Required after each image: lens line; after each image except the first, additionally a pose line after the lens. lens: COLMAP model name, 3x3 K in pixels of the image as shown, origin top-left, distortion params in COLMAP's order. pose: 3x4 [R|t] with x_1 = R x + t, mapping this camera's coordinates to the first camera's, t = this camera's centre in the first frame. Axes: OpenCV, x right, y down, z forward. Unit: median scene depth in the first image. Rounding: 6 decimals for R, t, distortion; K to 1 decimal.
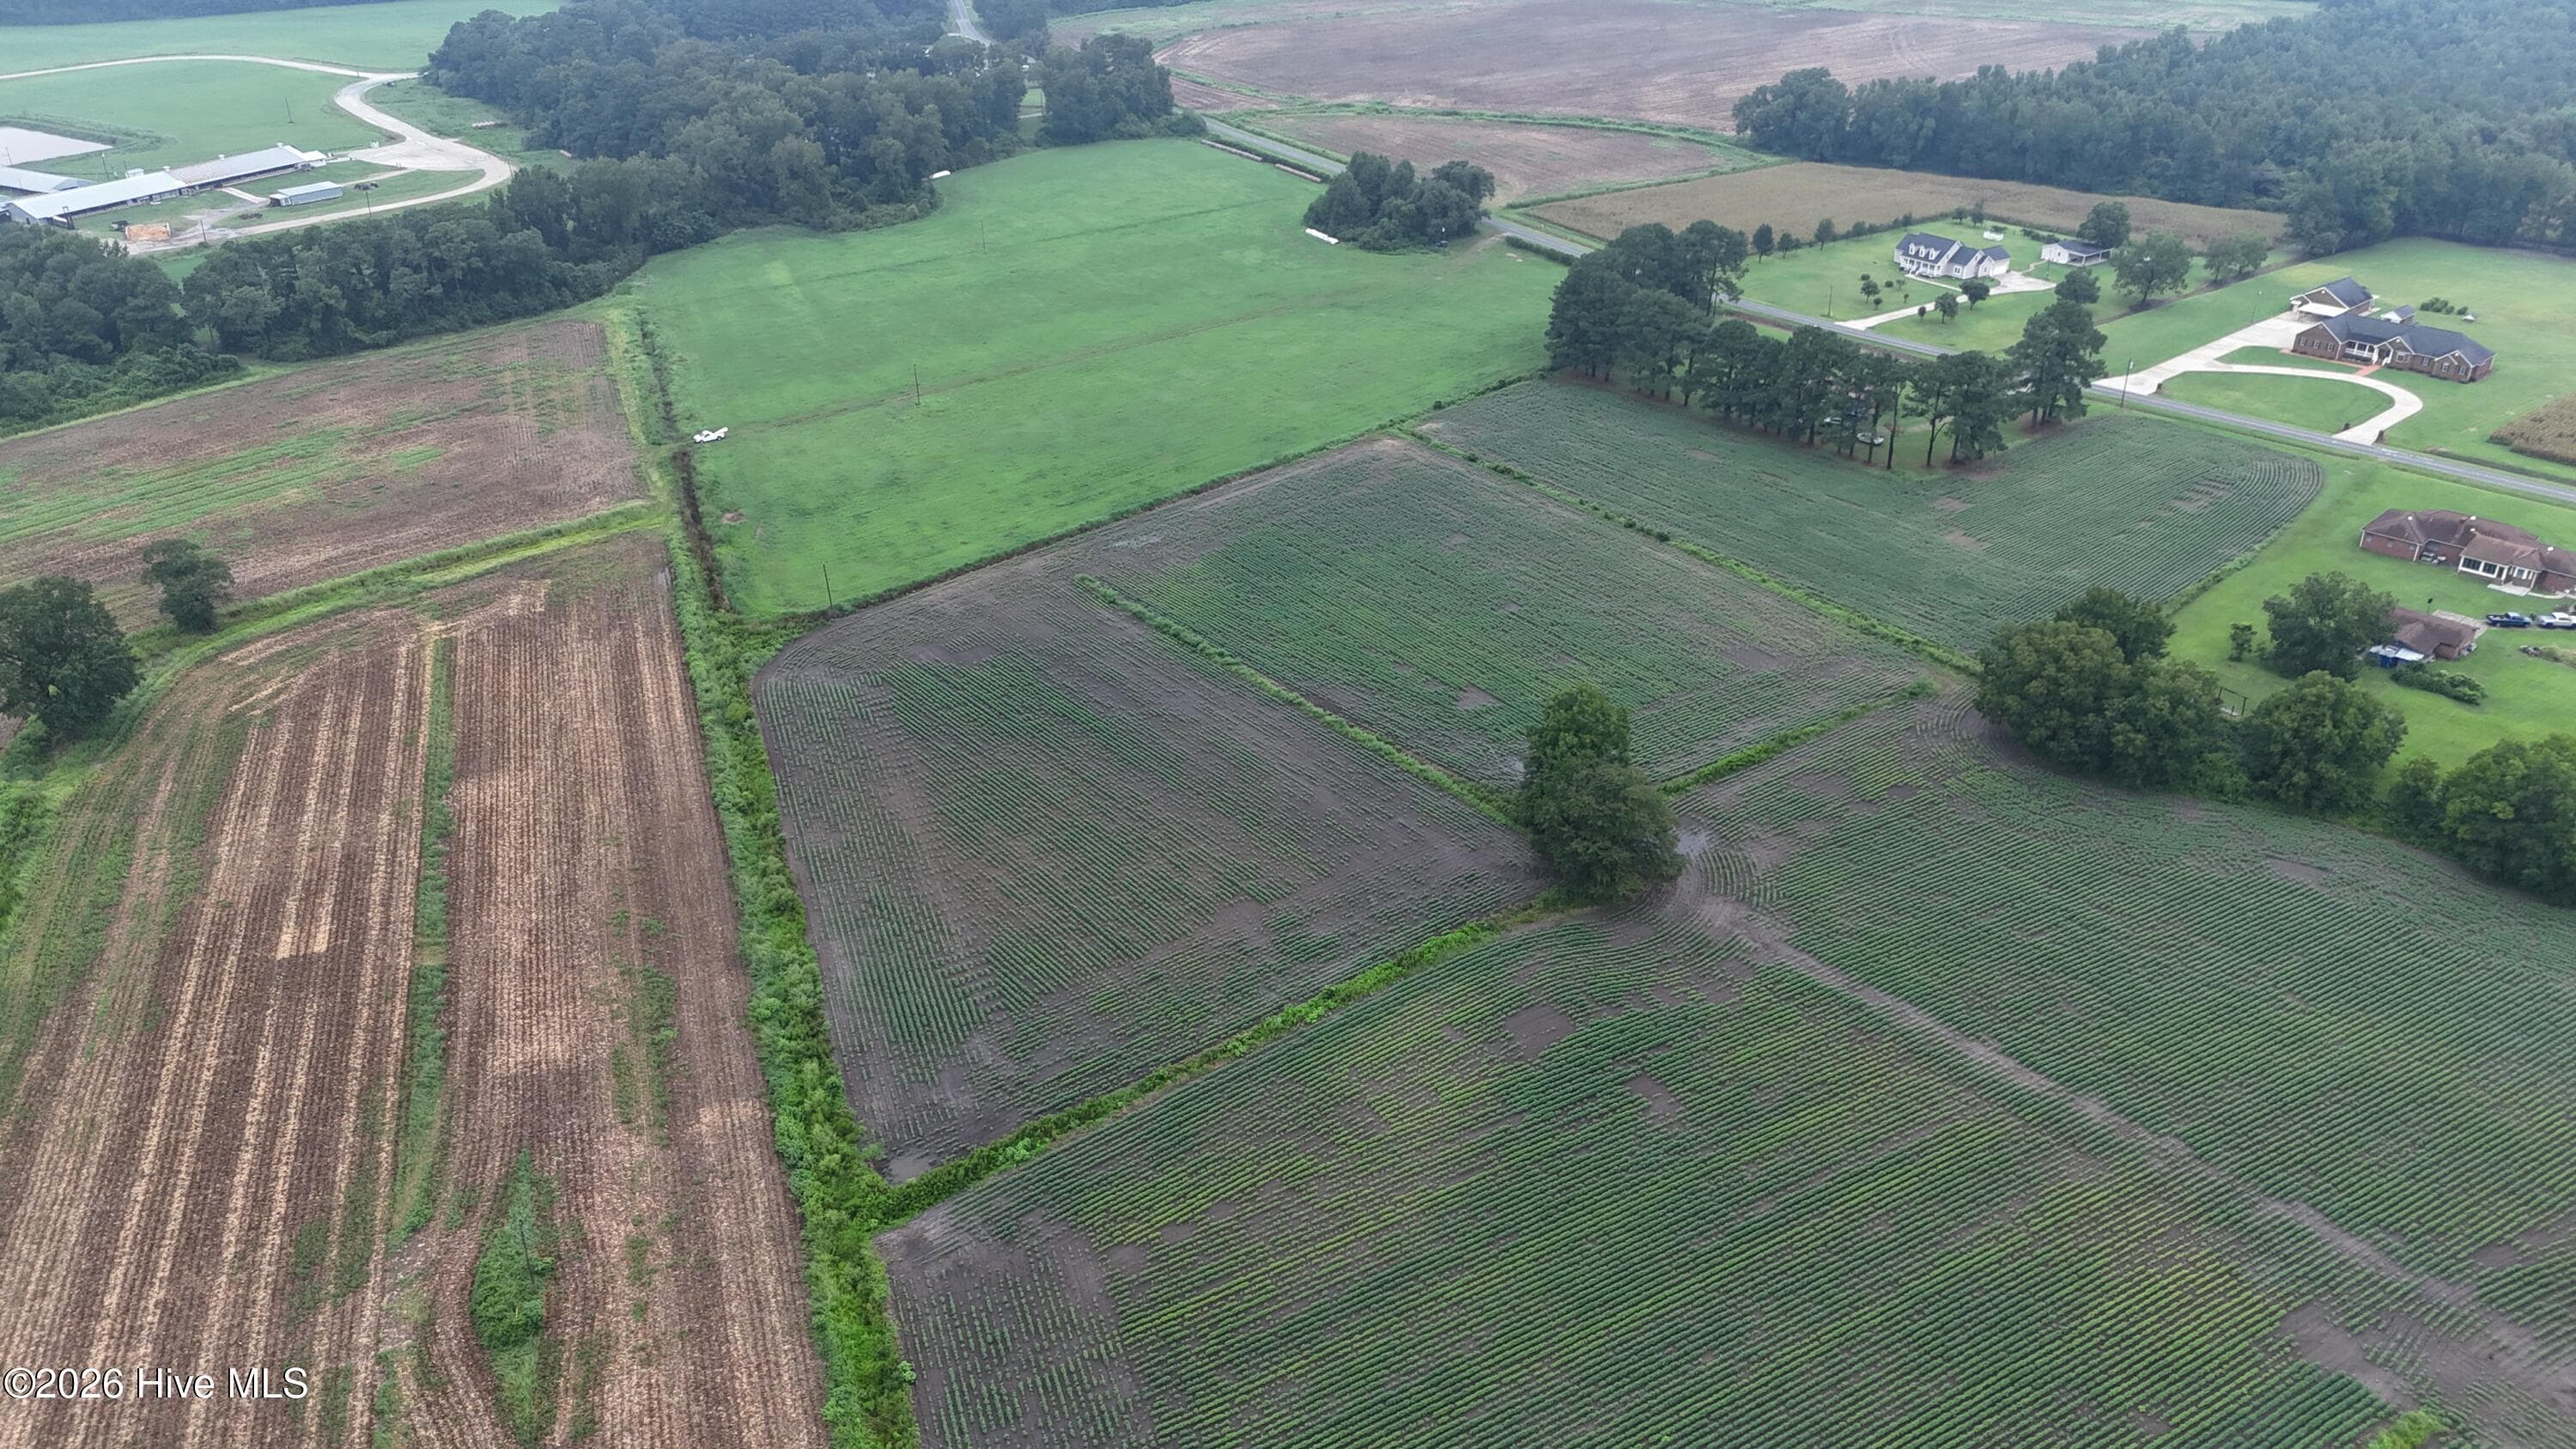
lens RADIAL K [[1887.8, 0, 1298.8], [0, 1887.8, 728.0], [0, 0, 1]] dist [0.074893, -0.067161]
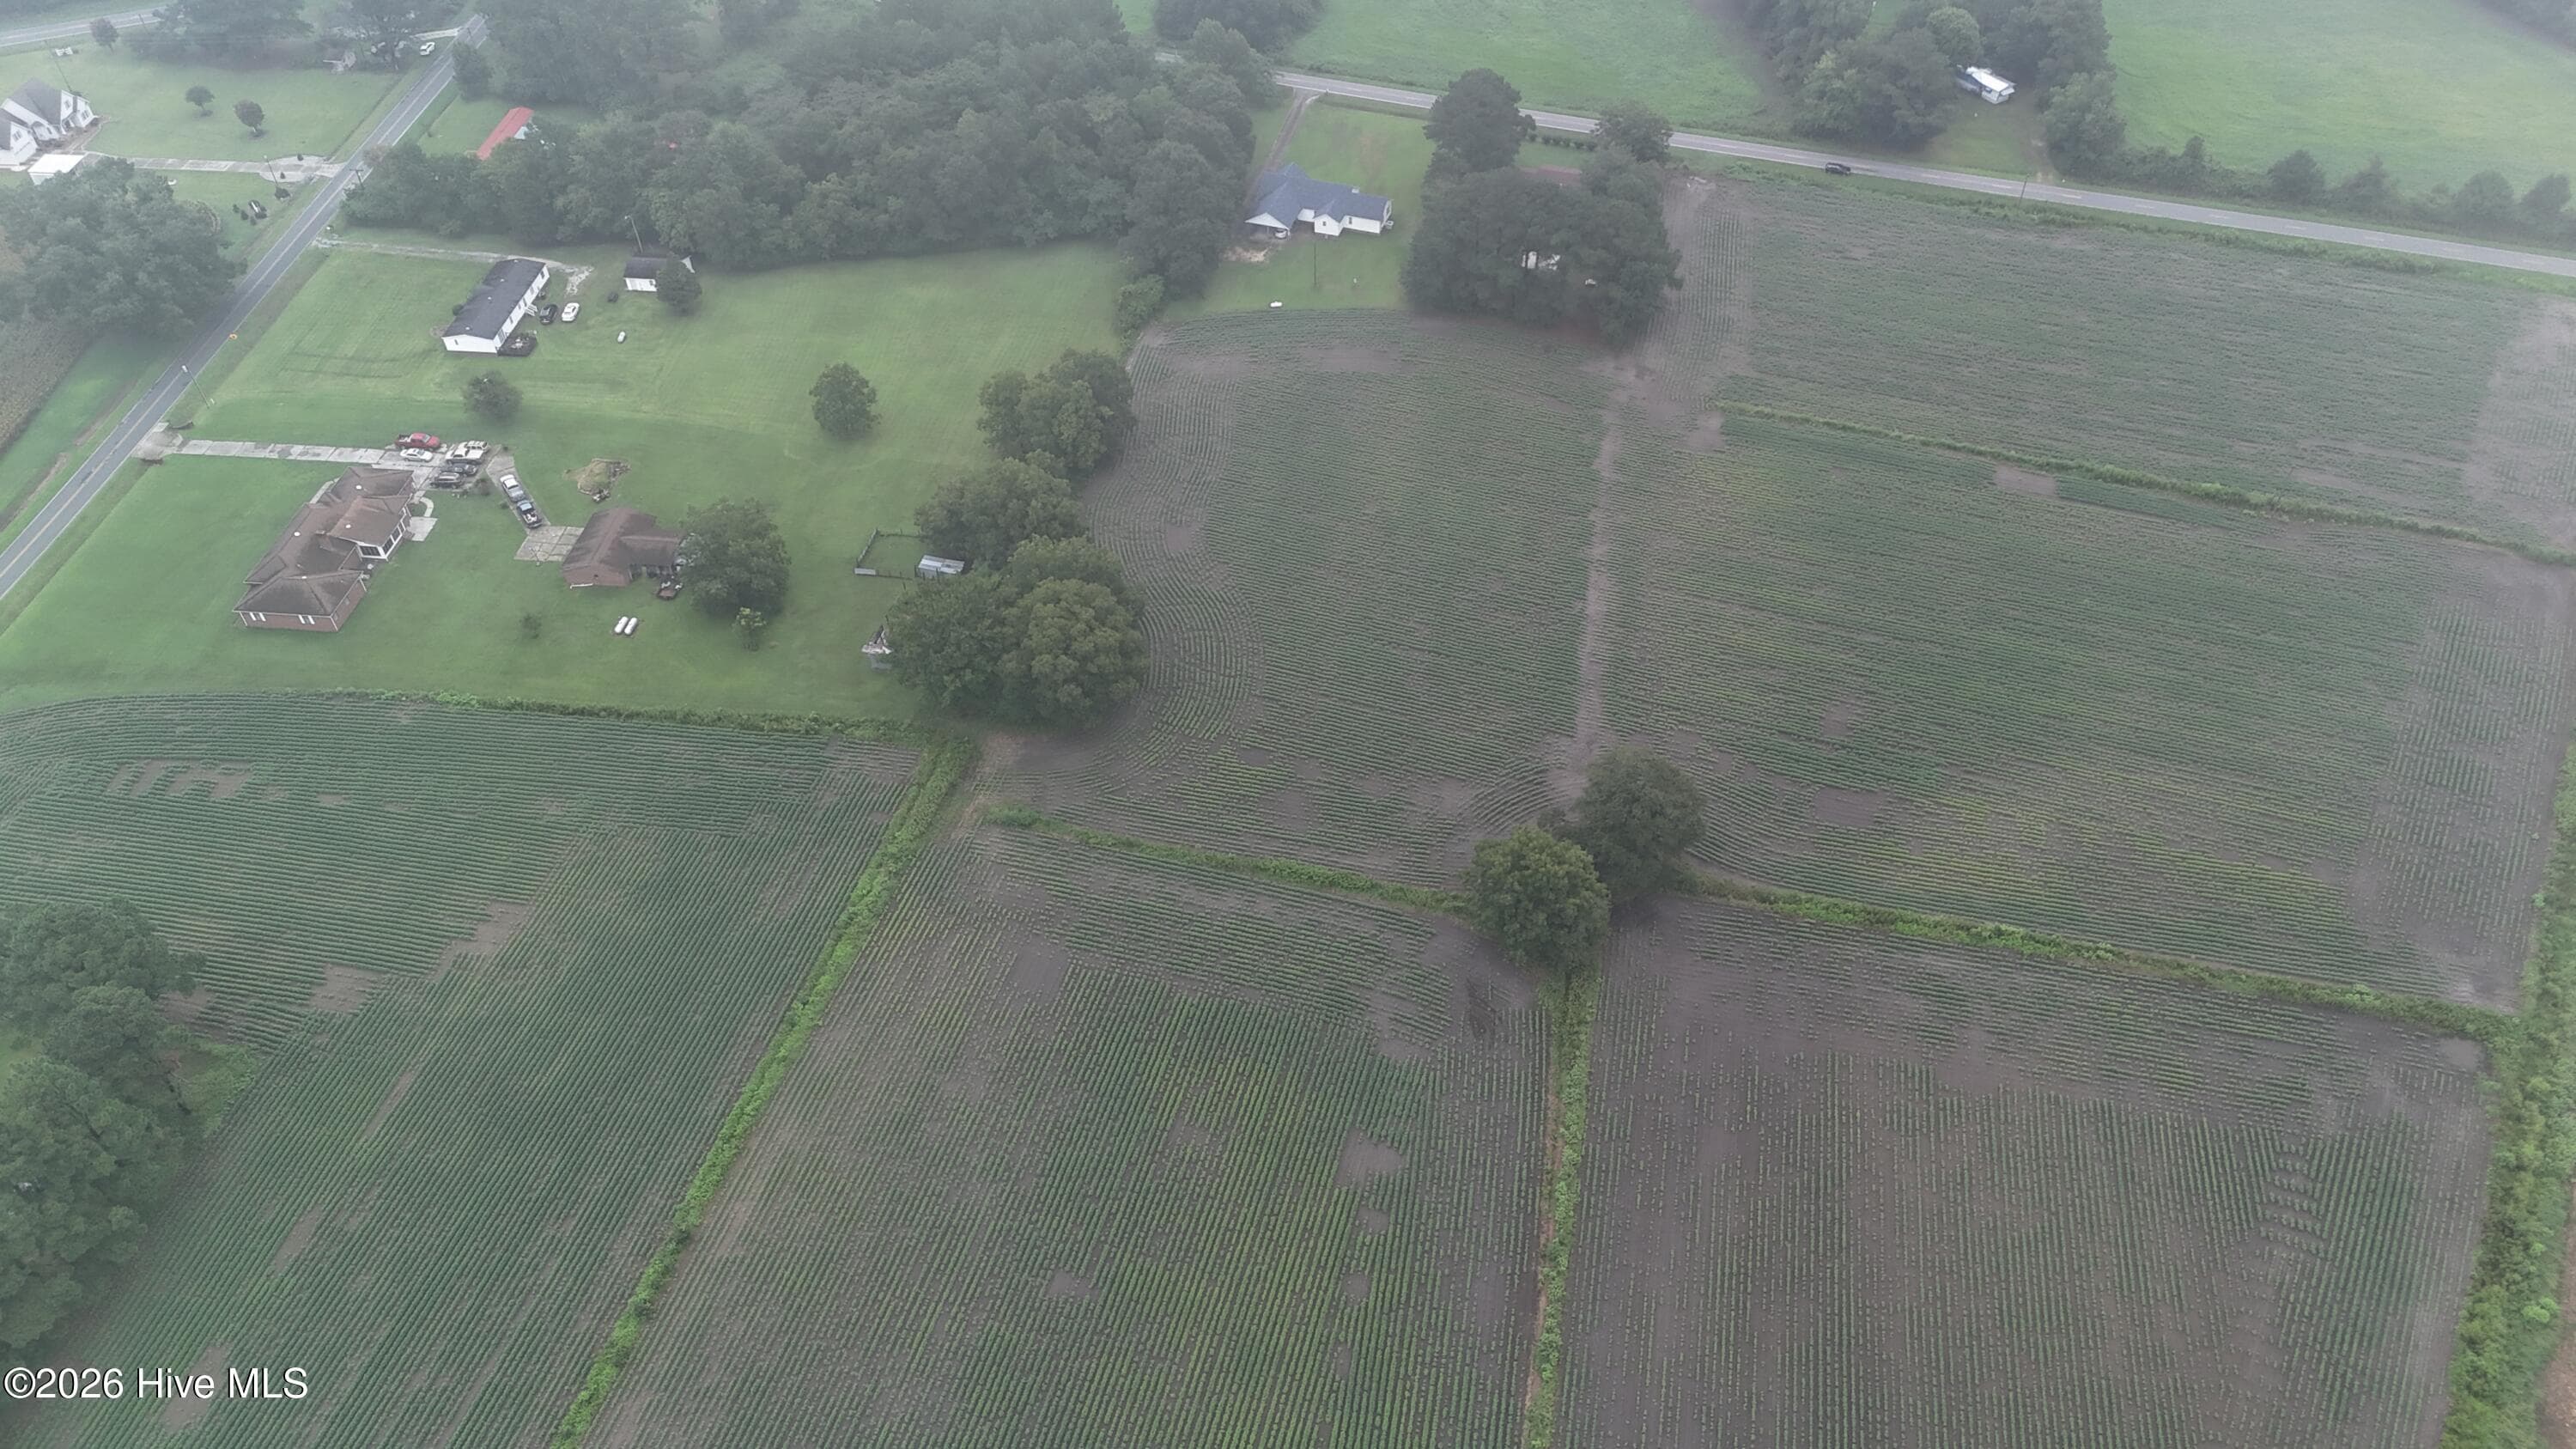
lens RADIAL K [[1887.8, 0, 1298.8], [0, 1887.8, 728.0], [0, 0, 1]] dist [0.074893, -0.067161]
pose [[-0.635001, -0.533389, 0.558810, -0.212318], [0.374484, 0.420150, 0.826580, -0.717346], [-0.675673, 0.734146, -0.067050, 0.984353]]
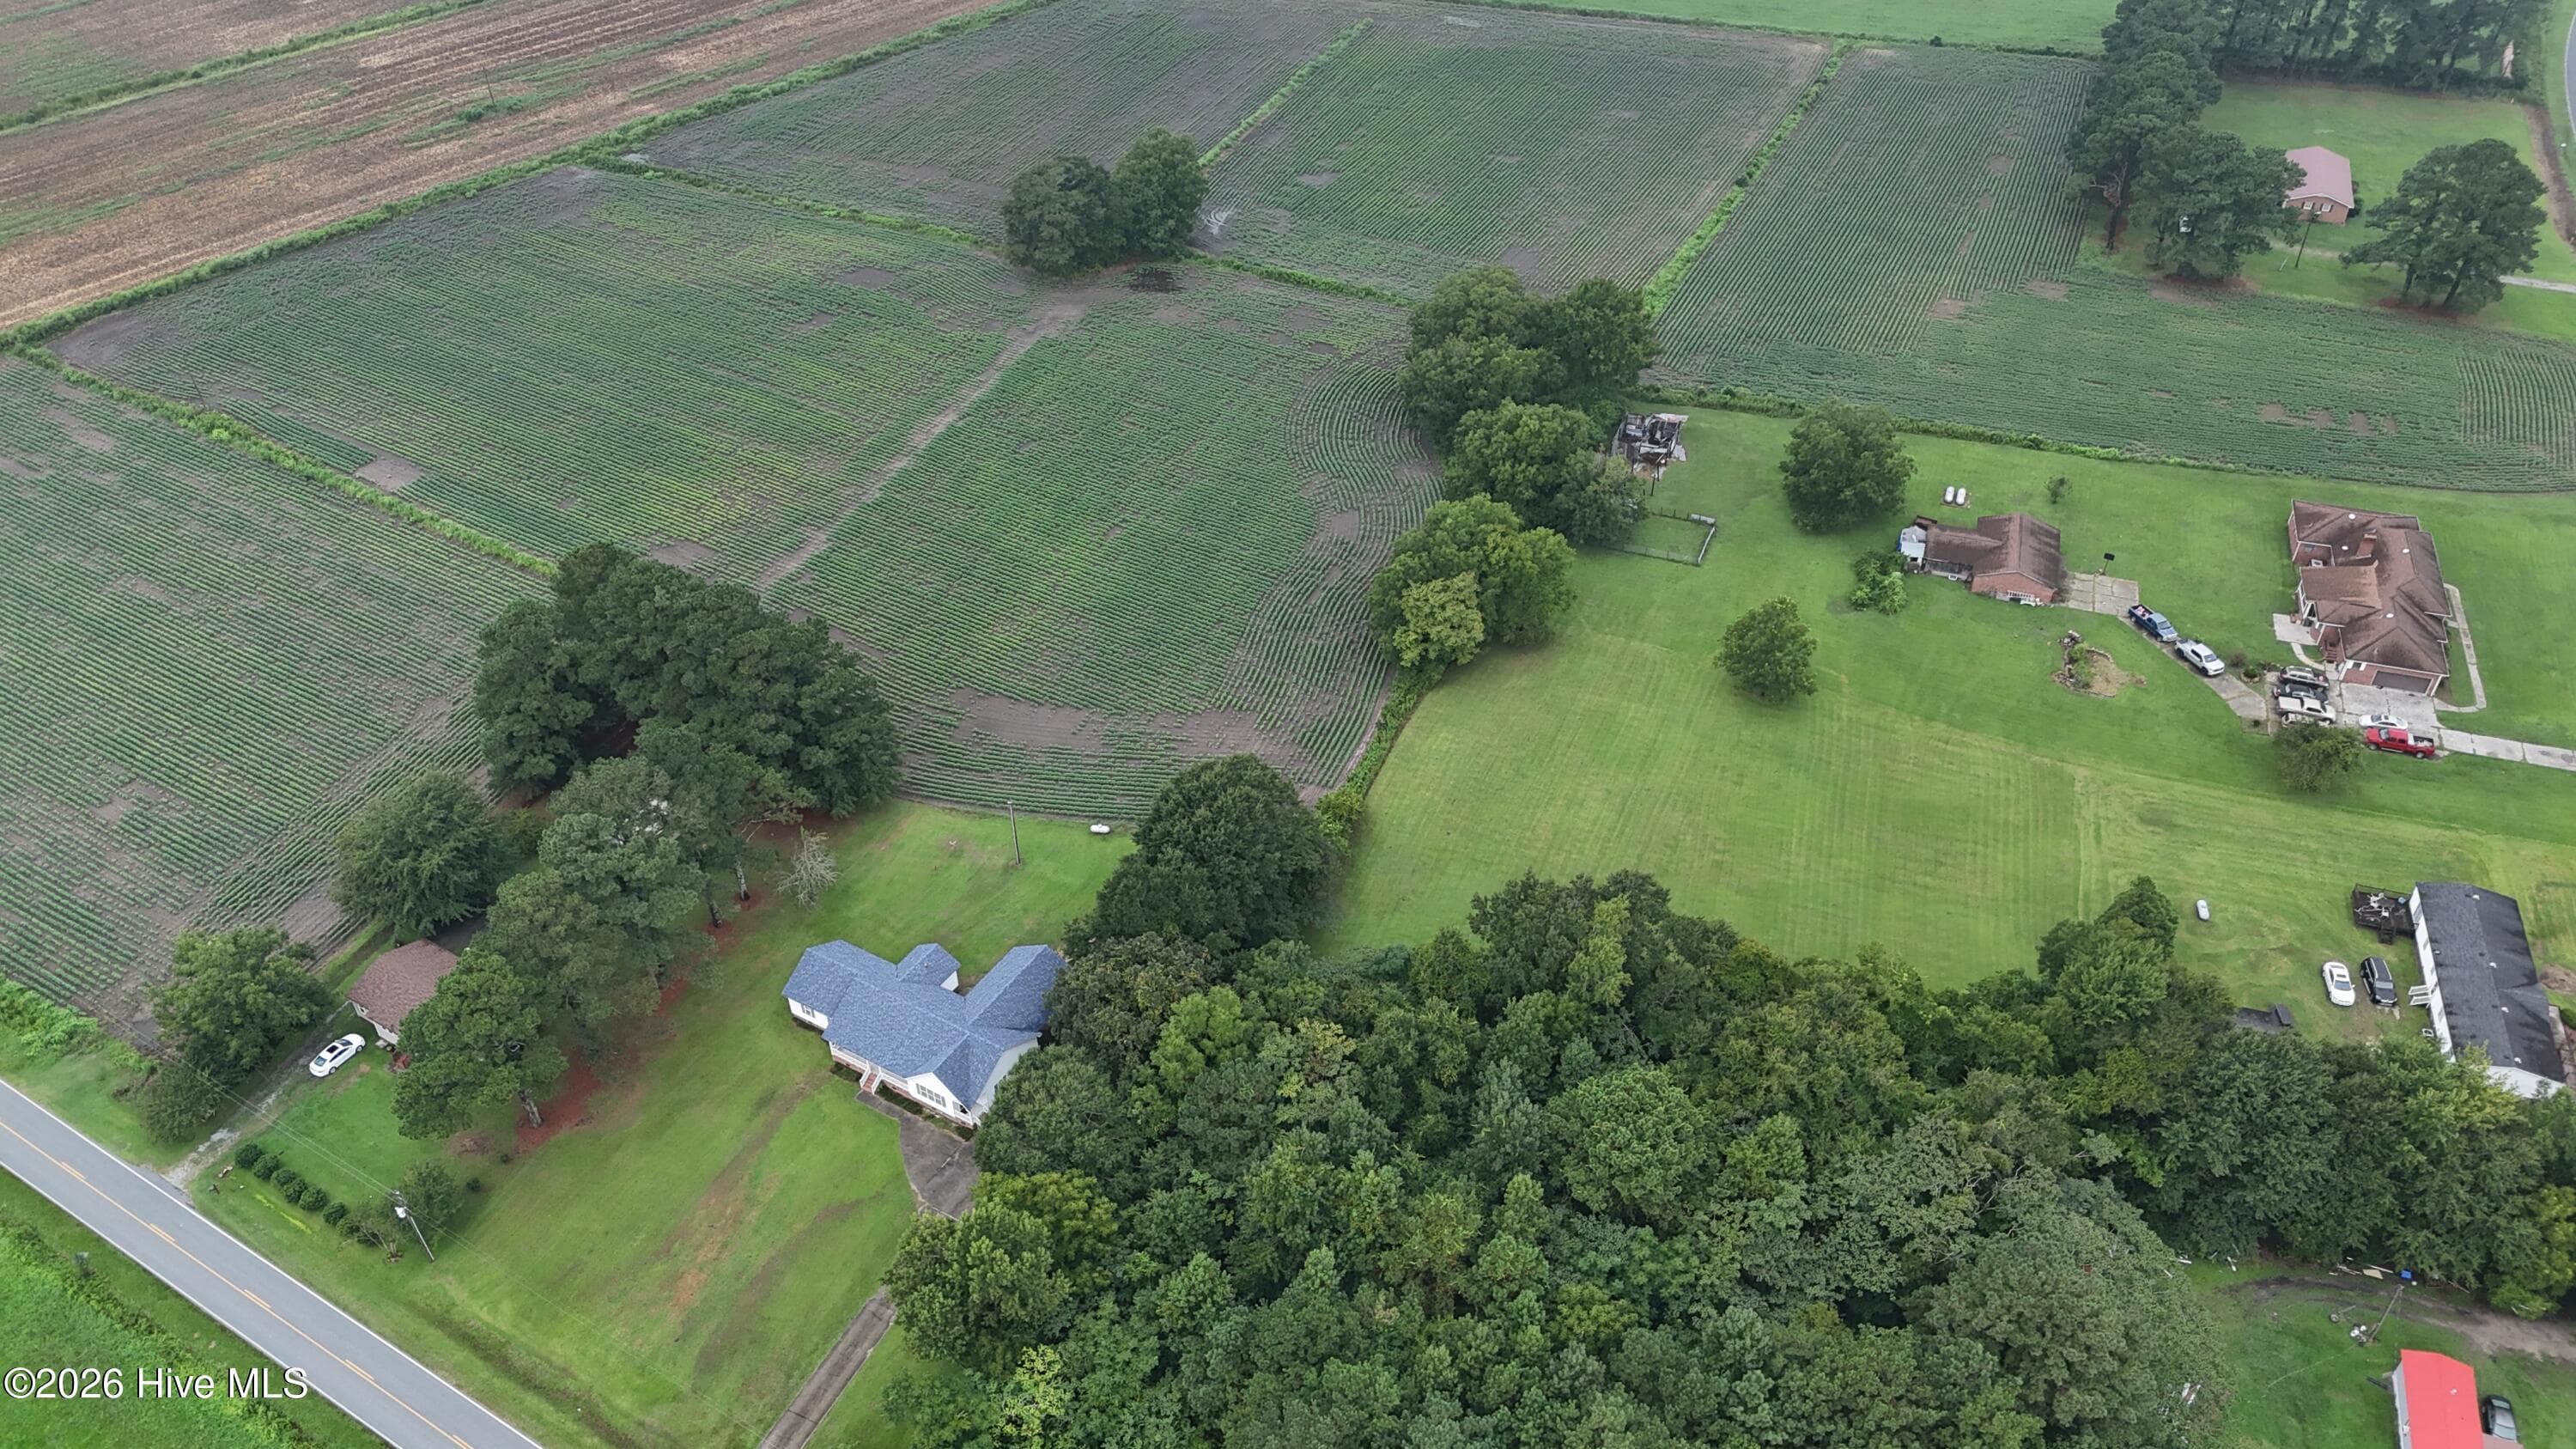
lens RADIAL K [[1887.8, 0, 1298.8], [0, 1887.8, 728.0], [0, 0, 1]] dist [0.074893, -0.067161]
pose [[0.460992, 0.556430, -0.691283, 1.121111], [-0.410742, 0.824318, 0.389603, -0.193469], [0.786624, 0.104335, 0.608554, 0.332880]]
